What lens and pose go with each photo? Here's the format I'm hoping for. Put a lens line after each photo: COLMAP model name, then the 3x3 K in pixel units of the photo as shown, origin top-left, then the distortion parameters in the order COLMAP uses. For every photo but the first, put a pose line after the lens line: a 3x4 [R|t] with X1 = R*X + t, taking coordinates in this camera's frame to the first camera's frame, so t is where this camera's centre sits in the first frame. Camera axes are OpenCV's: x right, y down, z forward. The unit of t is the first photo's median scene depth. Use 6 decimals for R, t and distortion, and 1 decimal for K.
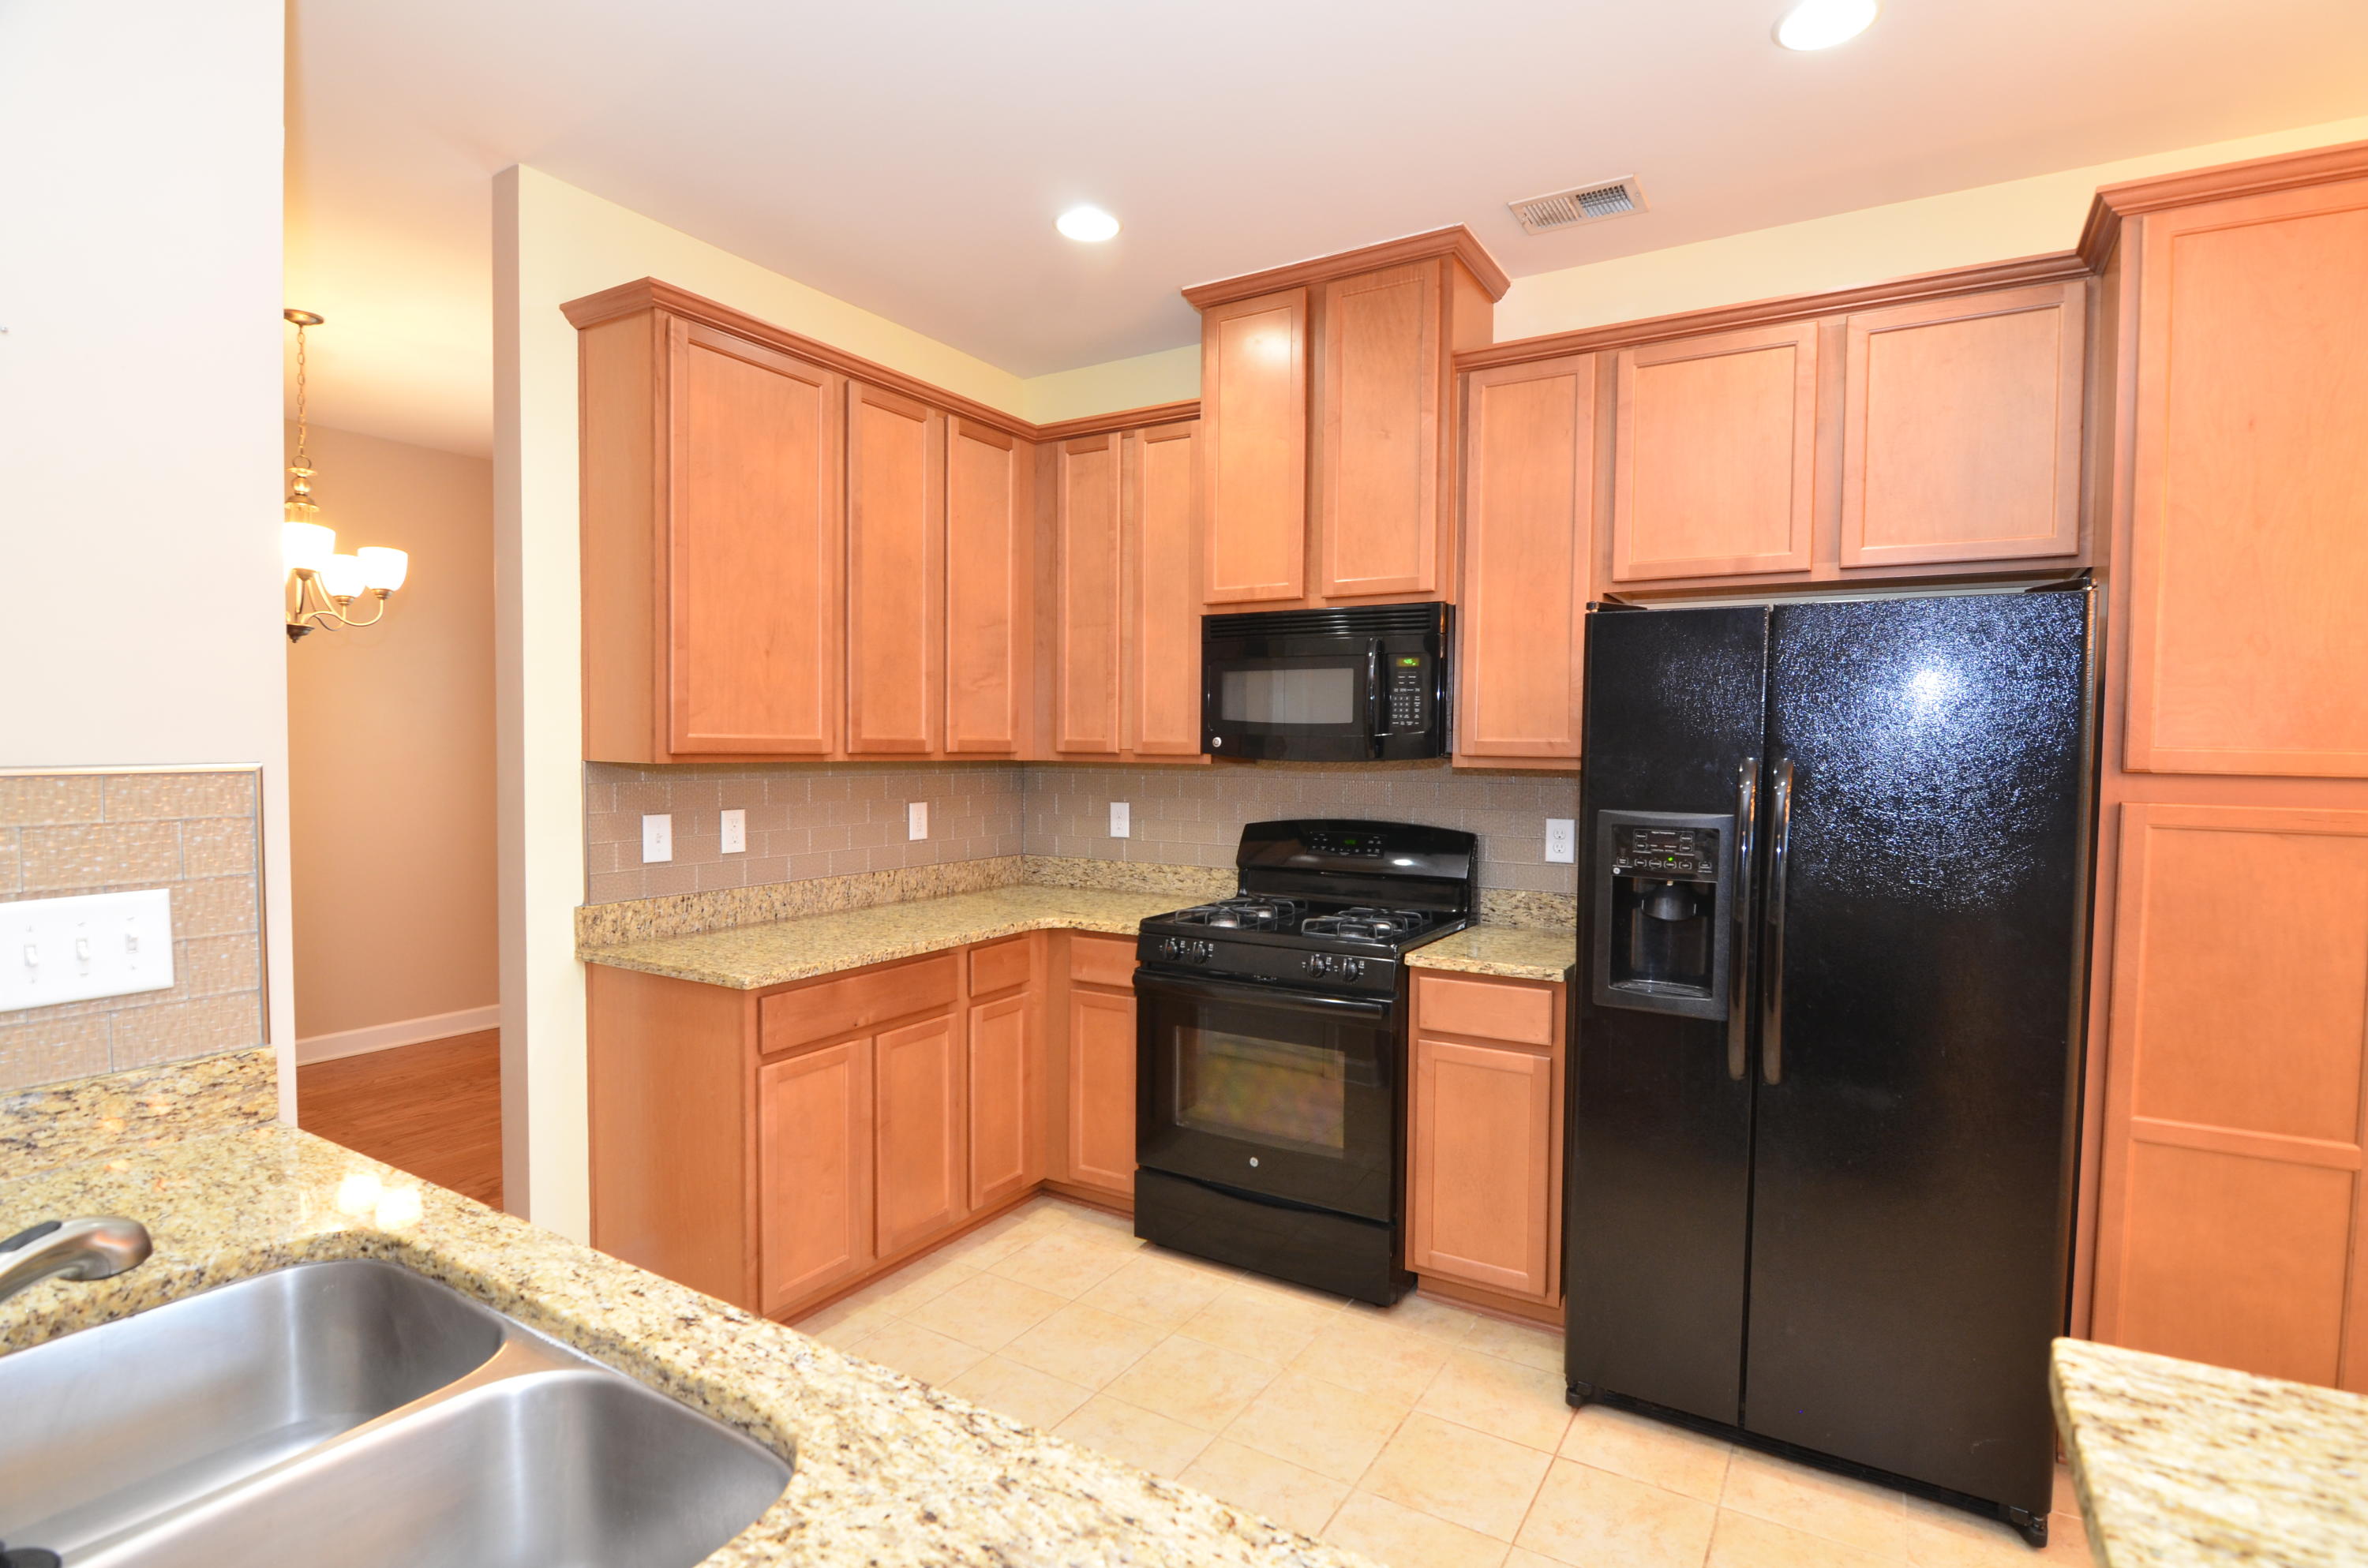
lens RADIAL K [[1137.6, 0, 1201.1], [0, 1137.6, 787.6], [0, 0, 1]] dist [-0.004678, -0.010472]
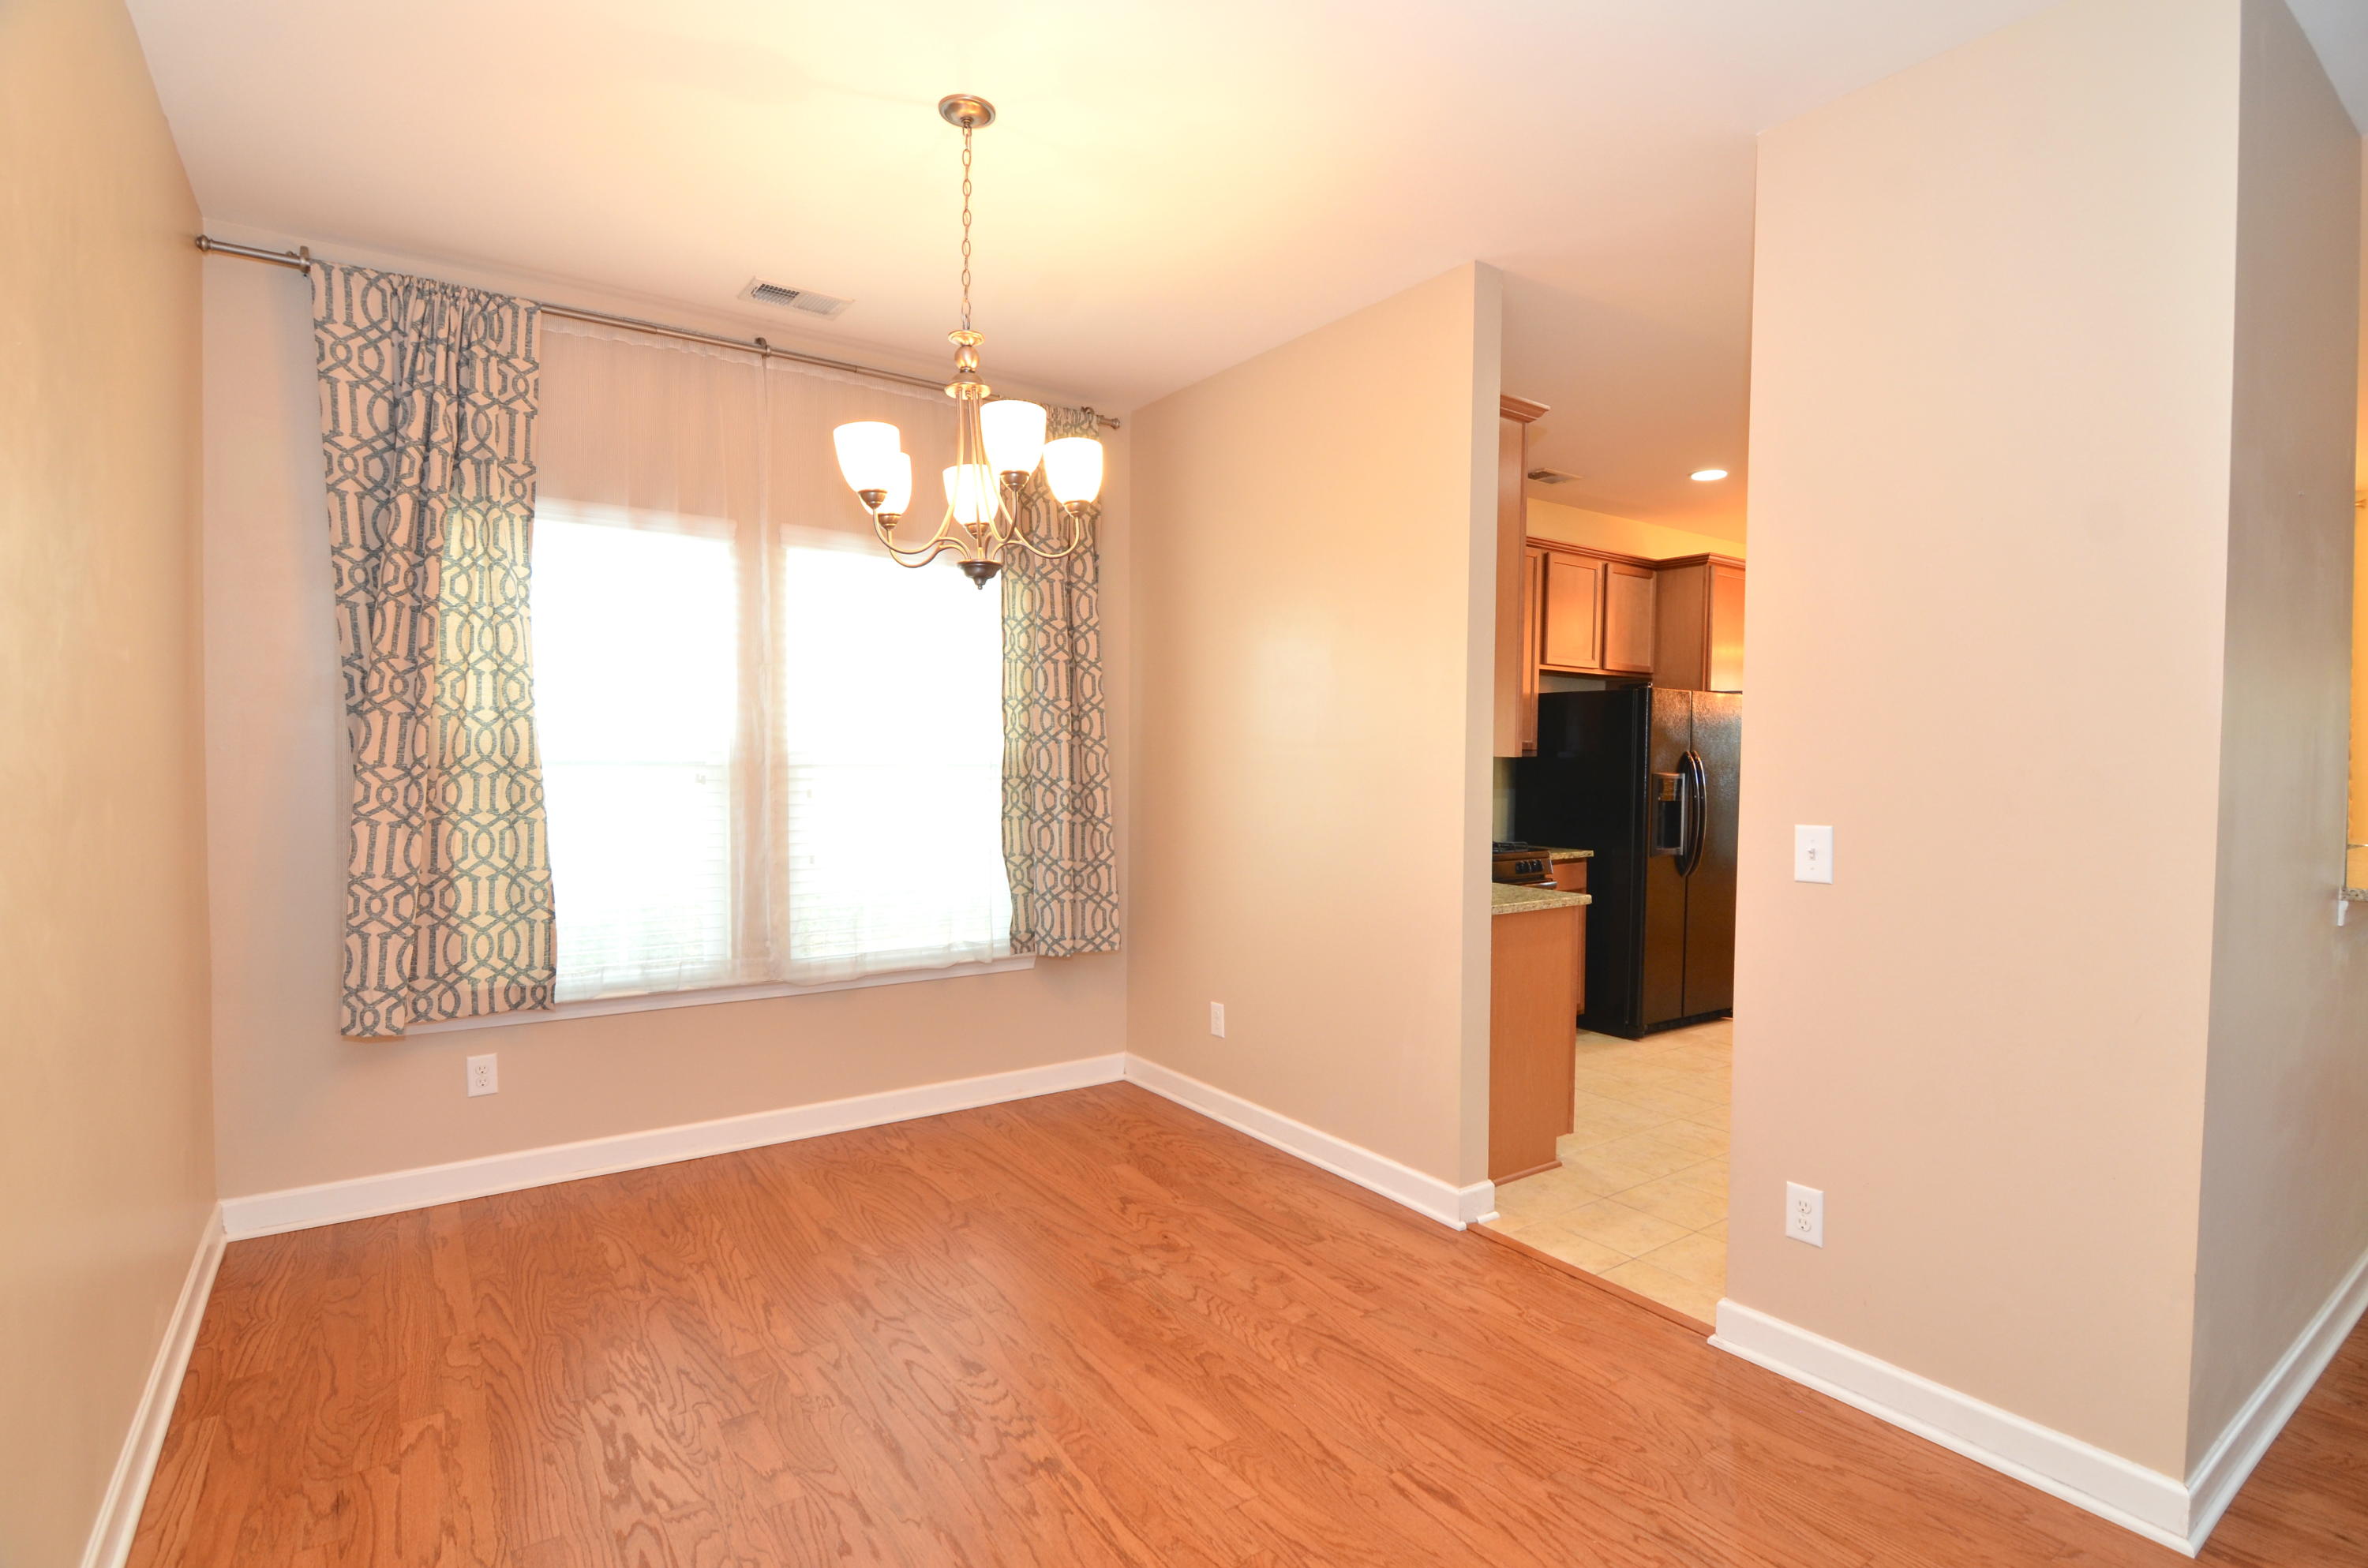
lens RADIAL K [[1137.6, 0, 1206.0], [0, 1137.6, 789.4], [0, 0, 1]] dist [-0.004678, -0.010472]
pose [[0.392915, -0.034666, 0.918921, -1.689941], [0.027292, 0.999289, 0.026028, -0.025092], [-0.919170, 0.014852, 0.393582, 0.732701]]
